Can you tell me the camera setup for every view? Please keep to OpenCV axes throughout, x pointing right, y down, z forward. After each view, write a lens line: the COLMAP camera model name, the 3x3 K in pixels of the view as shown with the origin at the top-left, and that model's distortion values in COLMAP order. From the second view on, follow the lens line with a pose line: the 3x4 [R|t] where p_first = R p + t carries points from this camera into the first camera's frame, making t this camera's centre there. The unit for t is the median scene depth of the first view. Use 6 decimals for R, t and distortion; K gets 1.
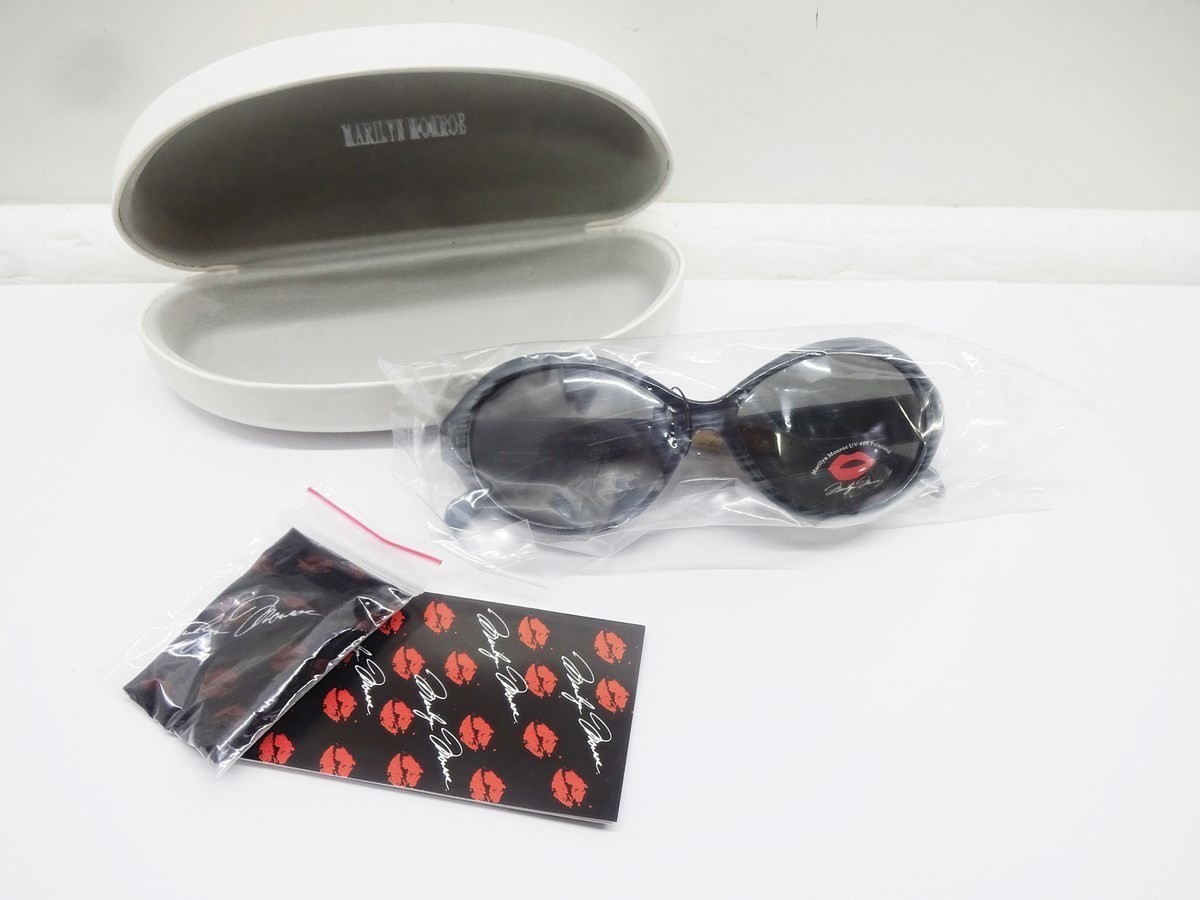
lens RADIAL K [[918.8, 0, 598.9], [0, 918.8, 448.6], [0, 0, 1]] dist [0.000353, -0.015261]
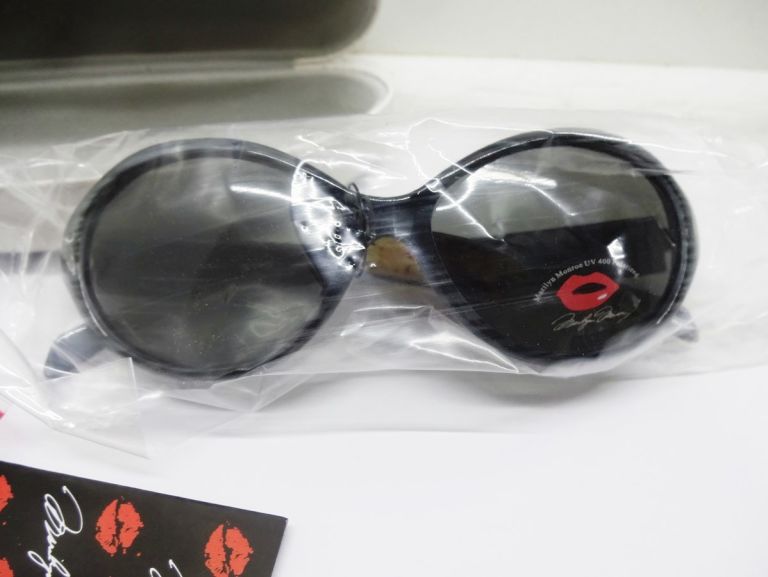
lens RADIAL K [[588.0, 0, 387.4], [0, 588.0, 283.5], [0, 0, 1]] dist [0.000353, -0.015261]
pose [[0.999884, 0.015244, -0.000368, 0.112904], [-0.015220, 0.996254, -0.085127, 0.053873], [-0.000931, 0.085122, 0.996370, 0.521156]]
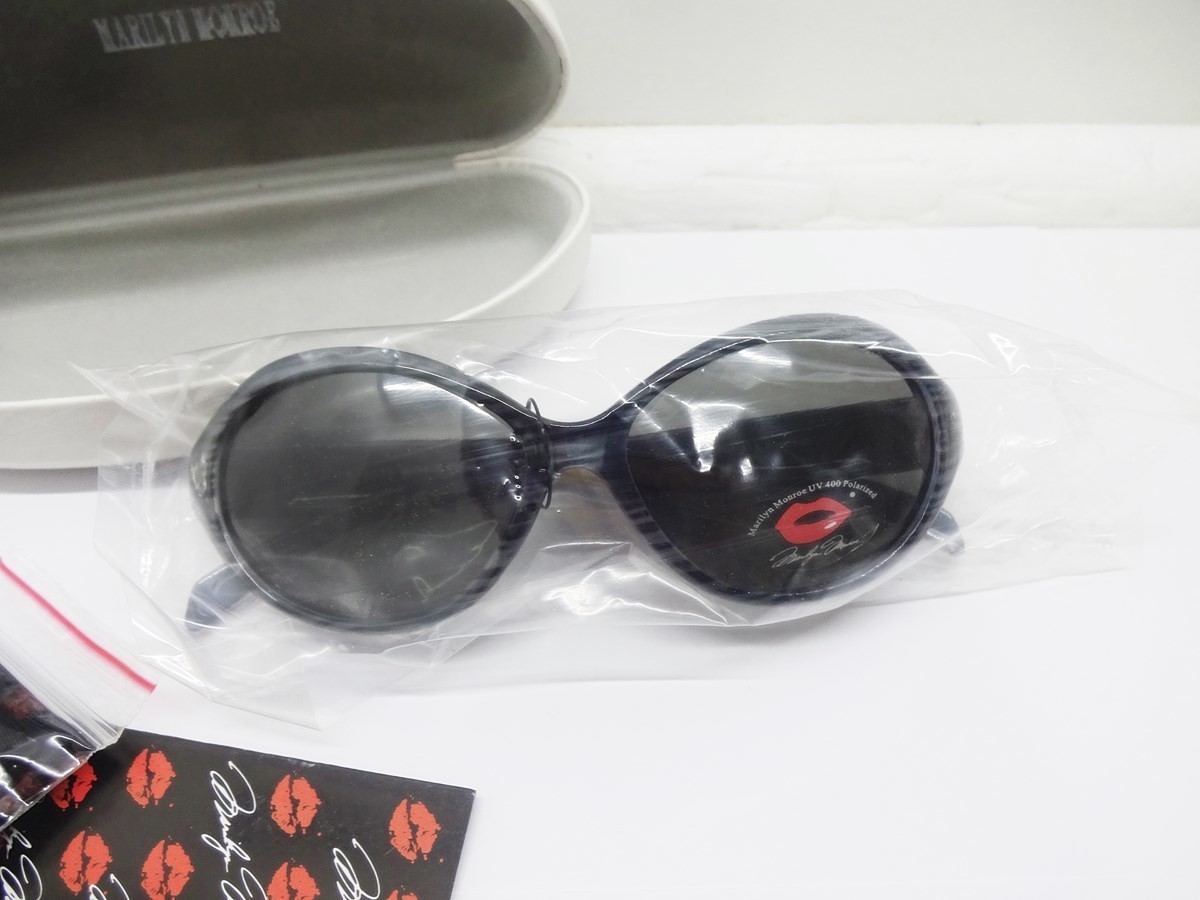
lens RADIAL K [[918.8, 0, 603.3], [0, 918.8, 452.3], [0, 0, 1]] dist [0.000353, -0.015261]
pose [[0.999670, -0.017704, -0.018607, 0.141801], [0.018385, 0.999142, 0.037099, -0.051929], [0.017934, -0.037428, 0.999138, 0.367078]]
